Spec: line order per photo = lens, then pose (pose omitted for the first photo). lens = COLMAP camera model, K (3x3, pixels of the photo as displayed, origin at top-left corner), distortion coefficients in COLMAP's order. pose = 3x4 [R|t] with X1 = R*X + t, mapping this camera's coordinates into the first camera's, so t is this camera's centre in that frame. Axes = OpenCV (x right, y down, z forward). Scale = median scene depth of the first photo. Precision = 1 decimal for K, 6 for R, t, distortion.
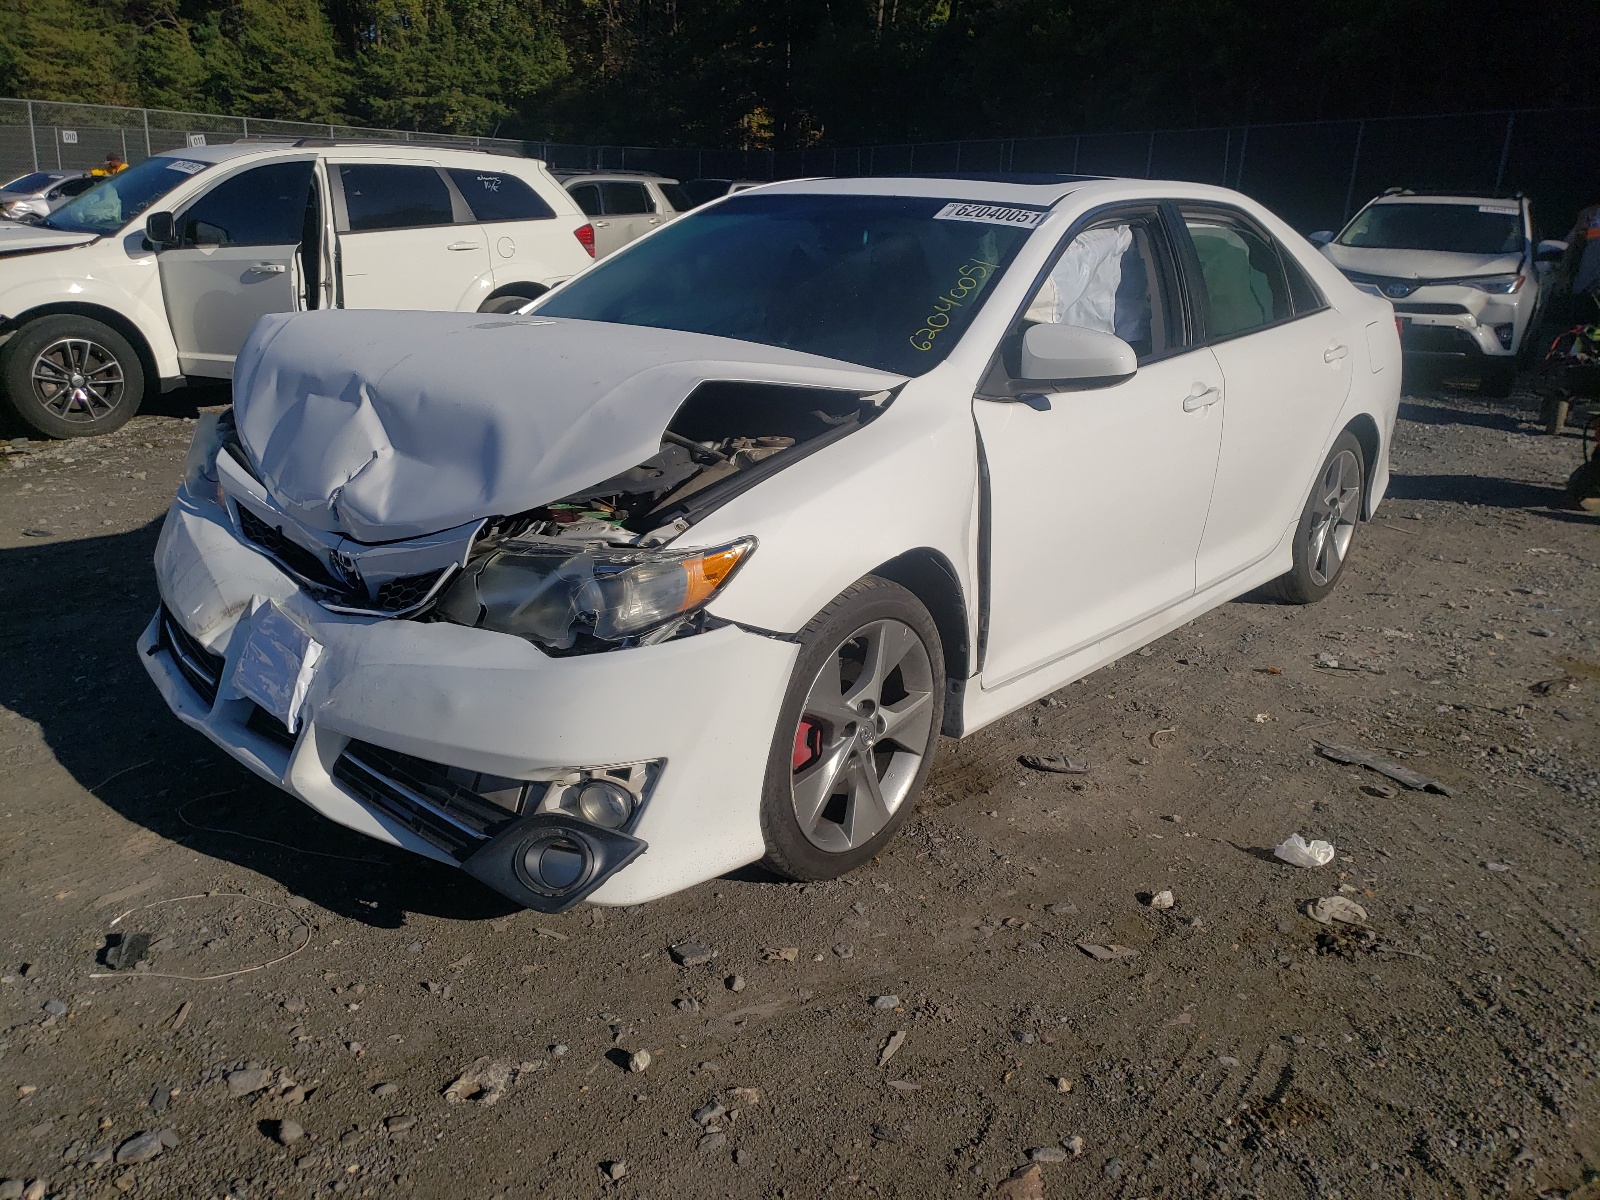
lens RADIAL K [[1273.4, 0, 774.8], [0, 1273.4, 602.8], [0, 0, 1]] dist [0.006389, -0.003932]
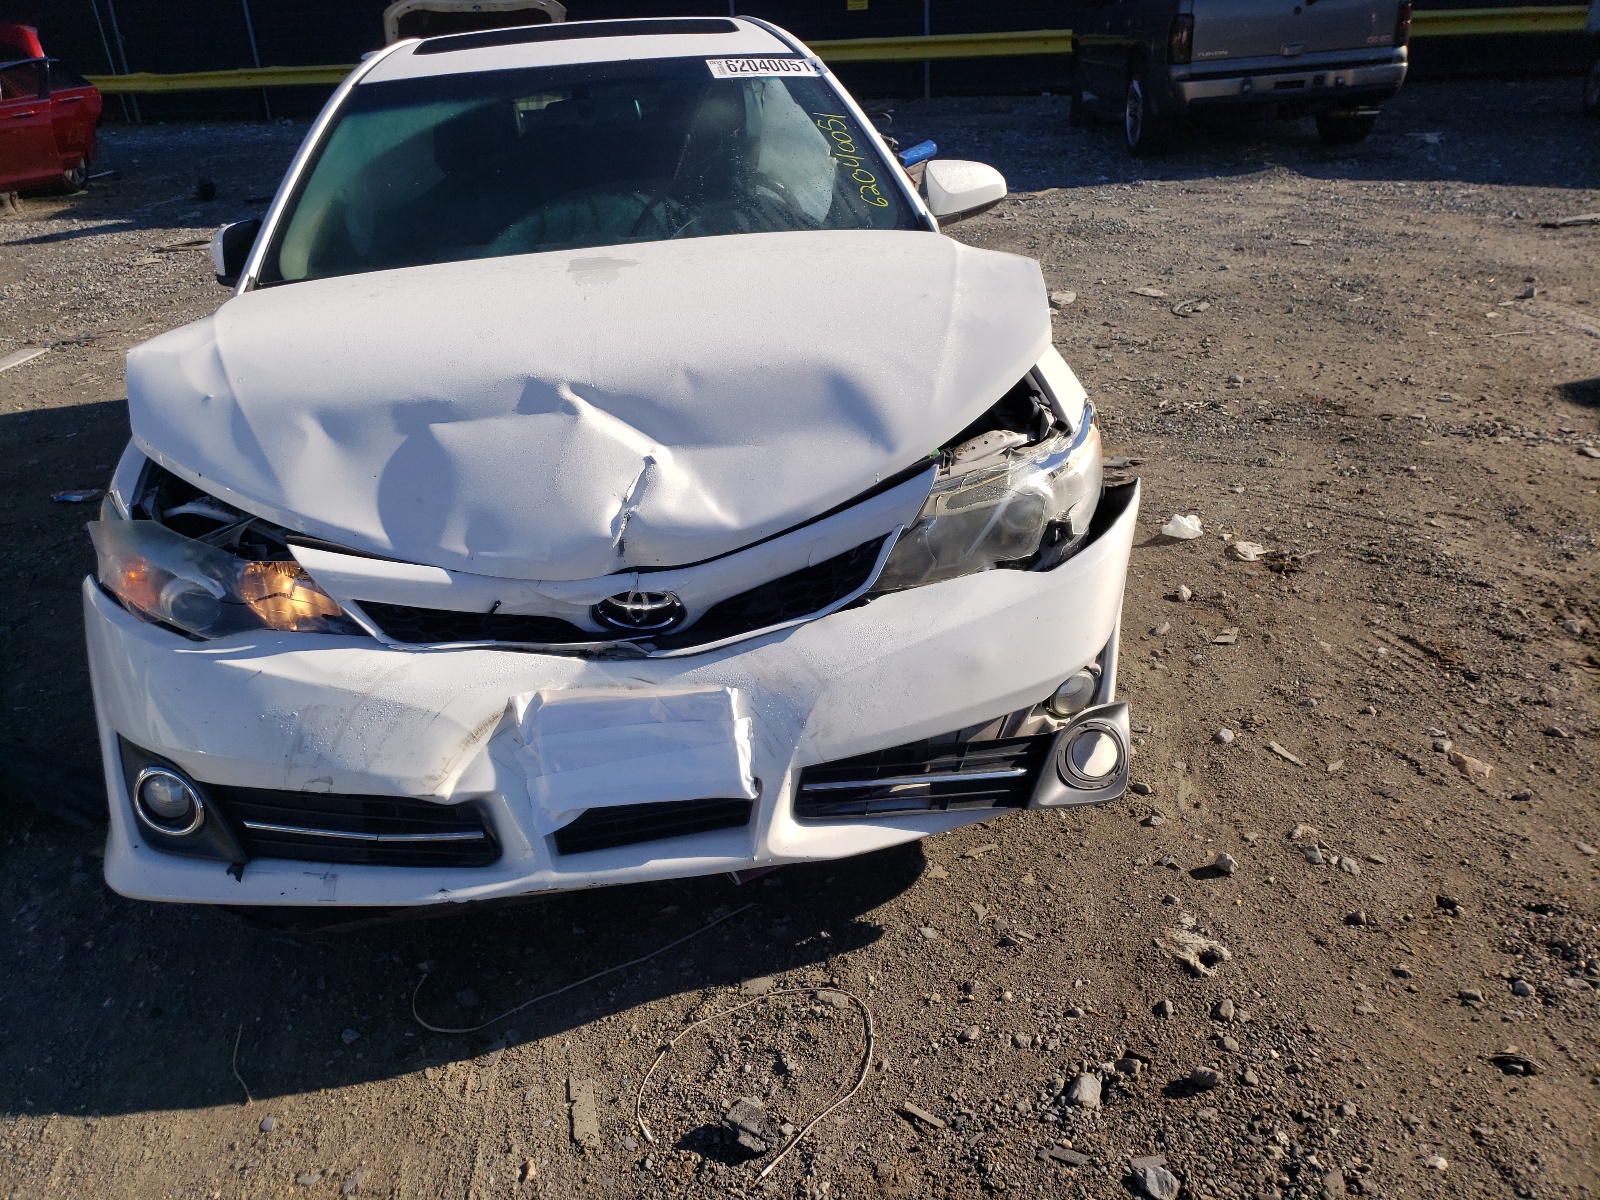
lens RADIAL K [[1273.4, 0, 774.8], [0, 1273.4, 602.8], [0, 0, 1]] dist [0.006389, -0.003932]
pose [[0.652326, -0.393171, 0.647987, -0.829145], [0.308247, 0.918657, 0.247091, -0.210481], [-0.692426, 0.038556, 0.720458, 0.372748]]
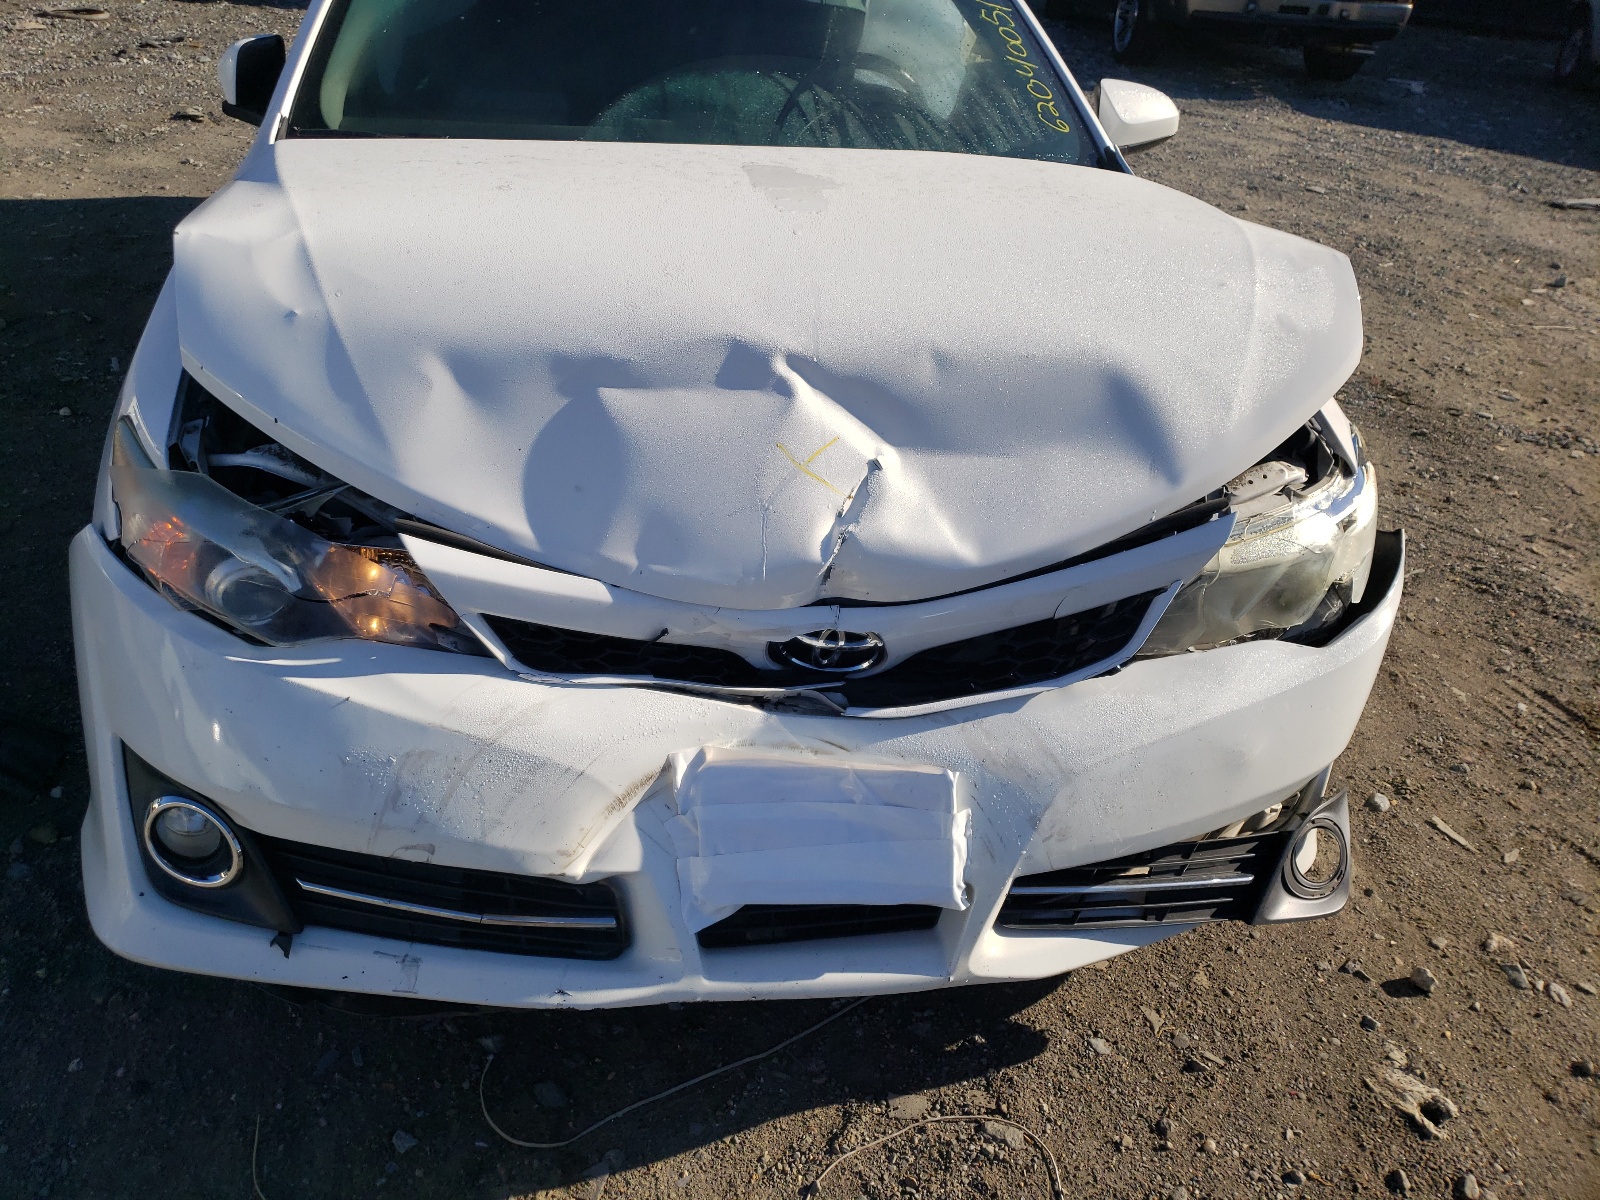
lens RADIAL K [[1262.0, 0, 758.7], [0, 1262.0, 594.8], [0, 0, 1]] dist [0.039737, -0.043855]
pose [[0.625747, -0.393036, 0.673768, -0.798521], [0.179697, 0.913179, 0.365805, -0.298311], [-0.759045, -0.107828, 0.642046, 0.649520]]
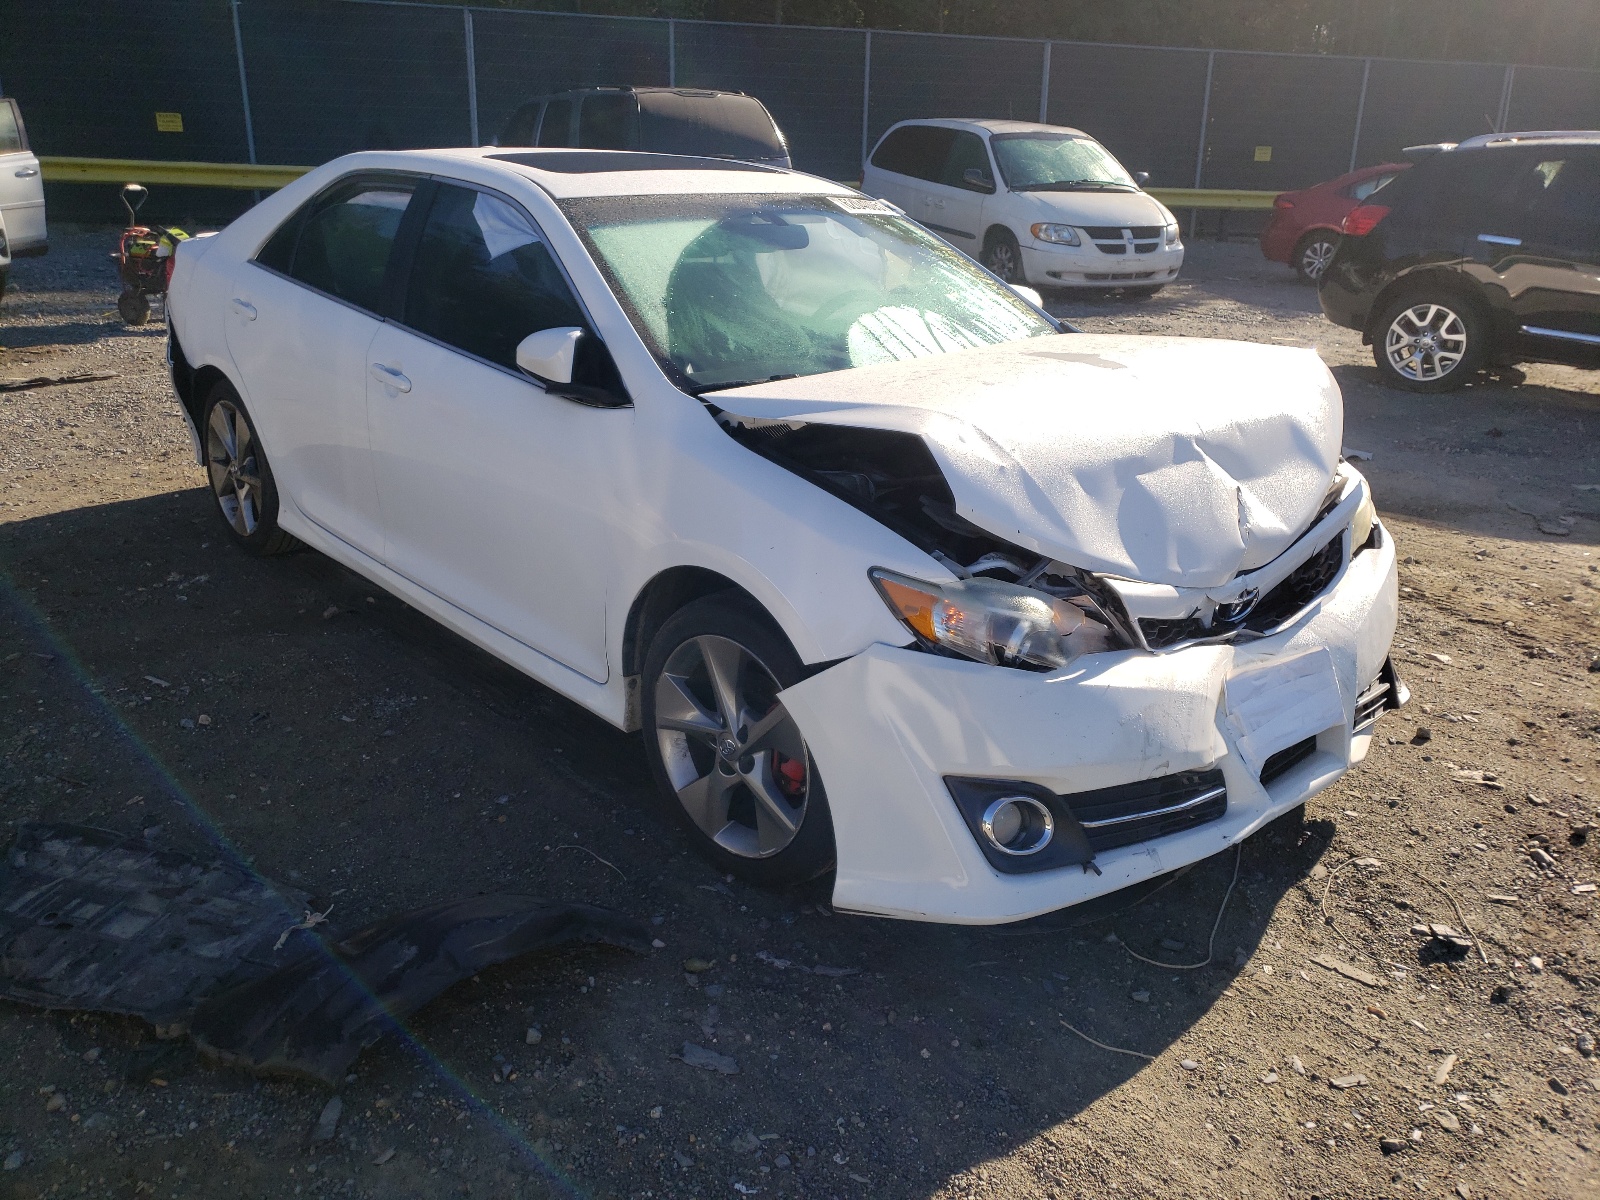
lens RADIAL K [[1273.4, 0, 774.8], [0, 1273.4, 602.8], [0, 0, 1]] dist [0.006389, -0.003932]
pose [[0.094720, -0.377125, 0.921306, -1.405766], [0.275976, 0.899141, 0.339679, -0.515592], [-0.956486, 0.222085, 0.189244, 1.208186]]
